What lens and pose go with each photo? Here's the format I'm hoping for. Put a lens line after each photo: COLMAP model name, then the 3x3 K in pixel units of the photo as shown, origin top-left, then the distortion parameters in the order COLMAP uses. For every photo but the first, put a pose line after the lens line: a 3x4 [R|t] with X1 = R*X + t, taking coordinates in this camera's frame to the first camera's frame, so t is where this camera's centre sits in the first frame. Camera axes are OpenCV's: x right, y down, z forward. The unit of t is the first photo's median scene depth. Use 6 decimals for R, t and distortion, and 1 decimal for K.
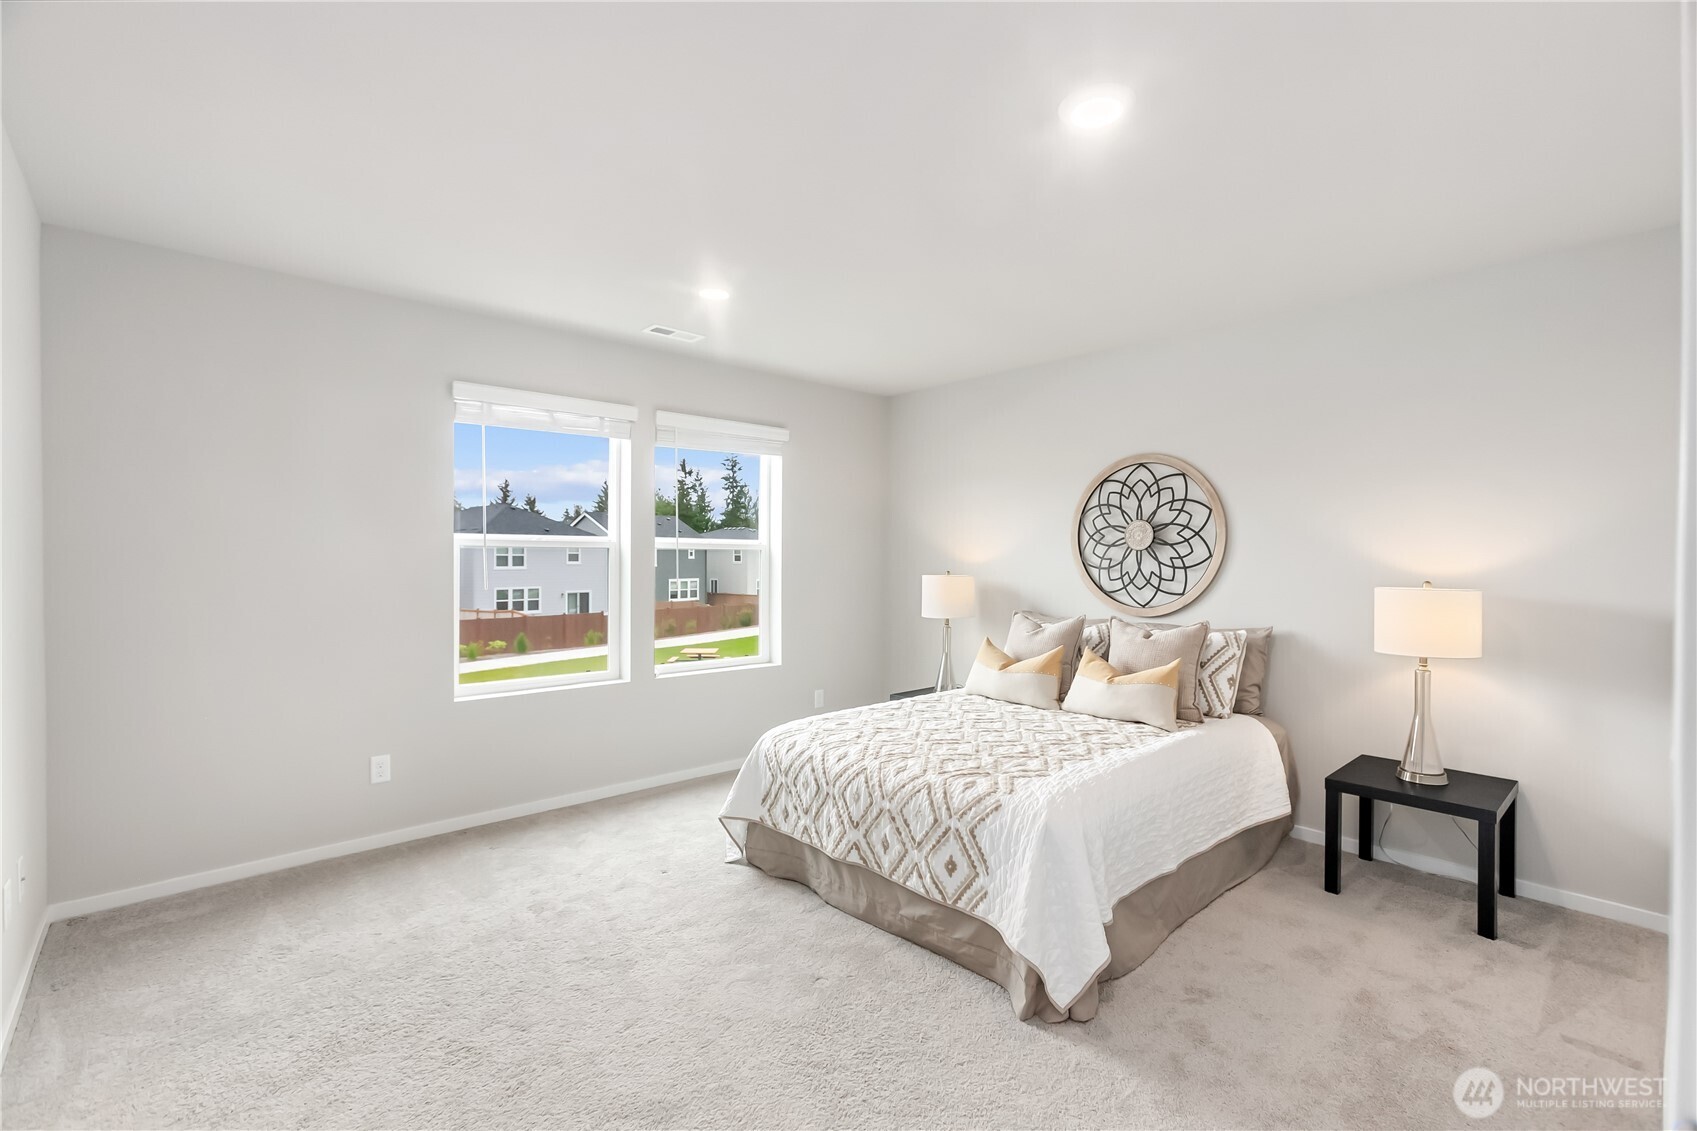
lens RADIAL K [[767.0, 0, 853.3], [0, 767.0, 567.1], [0, 0, 1]] dist [-0.025978, 0.023493]
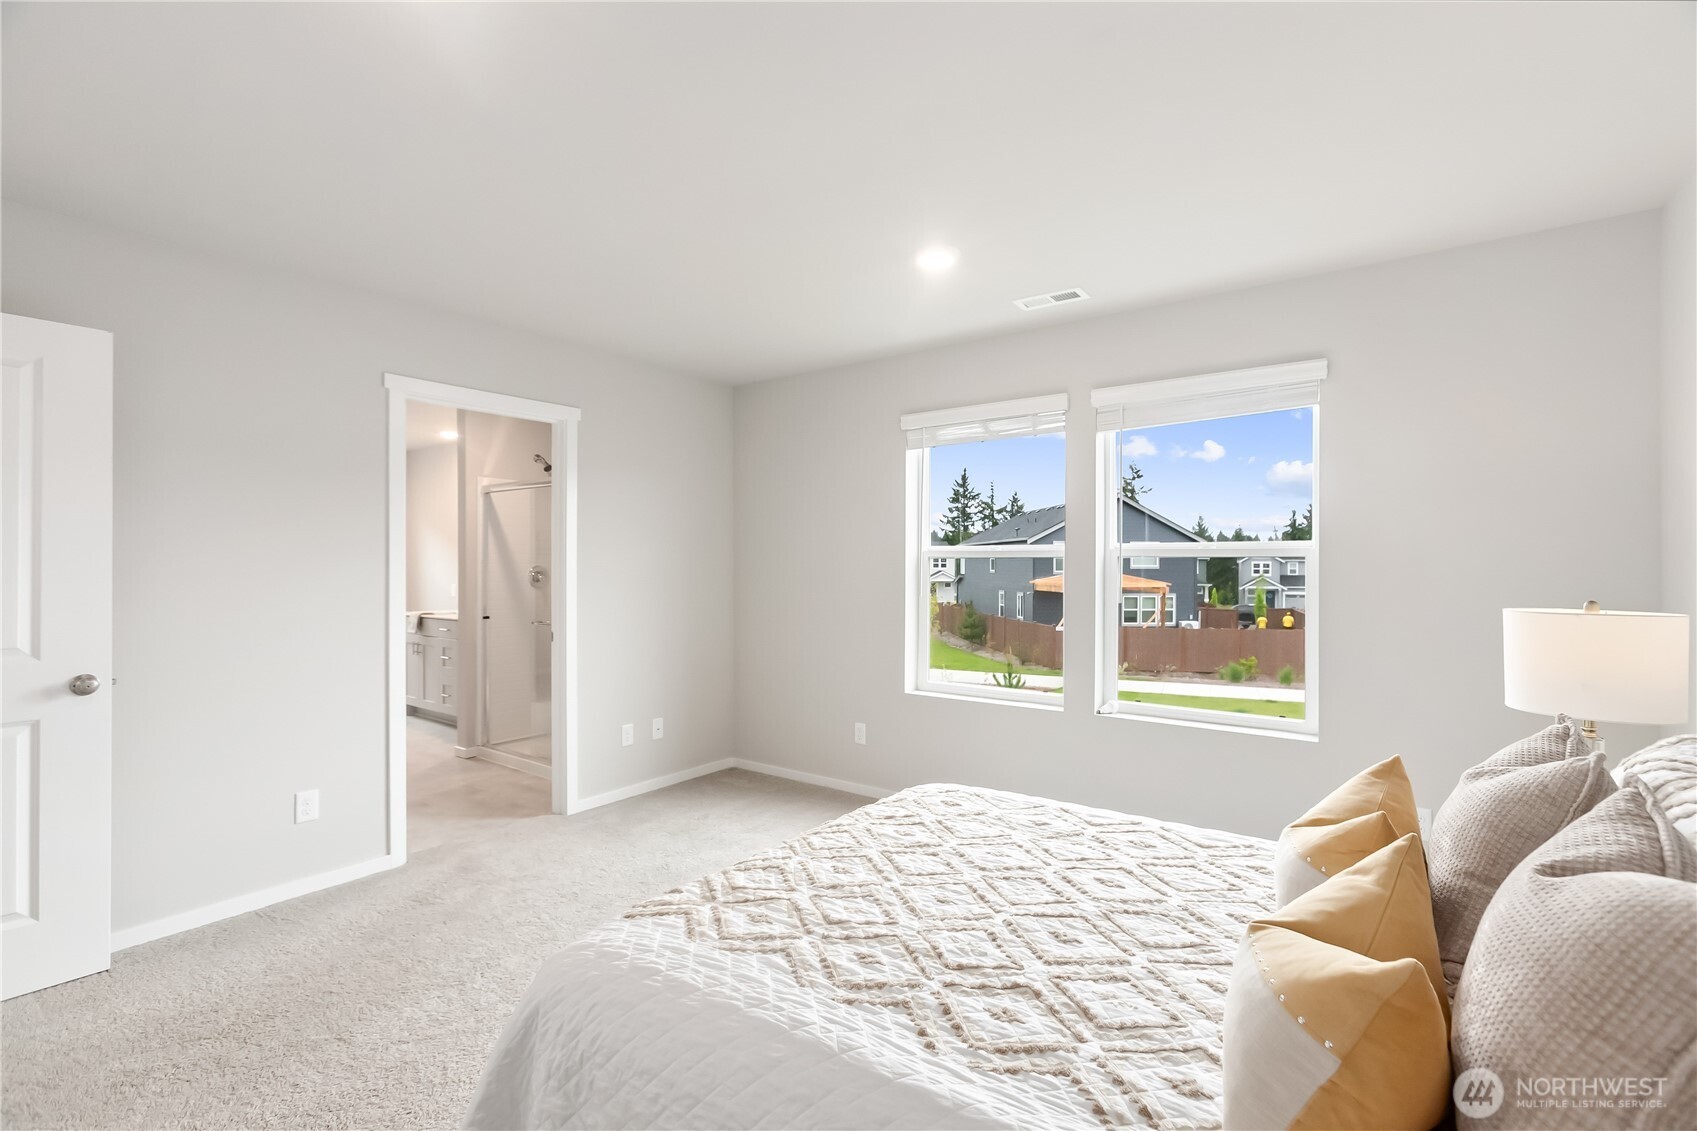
lens RADIAL K [[767.0, 0, 853.3], [0, 767.0, 567.1], [0, 0, 1]] dist [-0.025978, 0.023493]
pose [[0.191280, 0.002546, -0.981532, 0.506290], [-0.021888, 0.999759, -0.001672, -0.005688], [0.981291, 0.021803, 0.191289, 0.604230]]
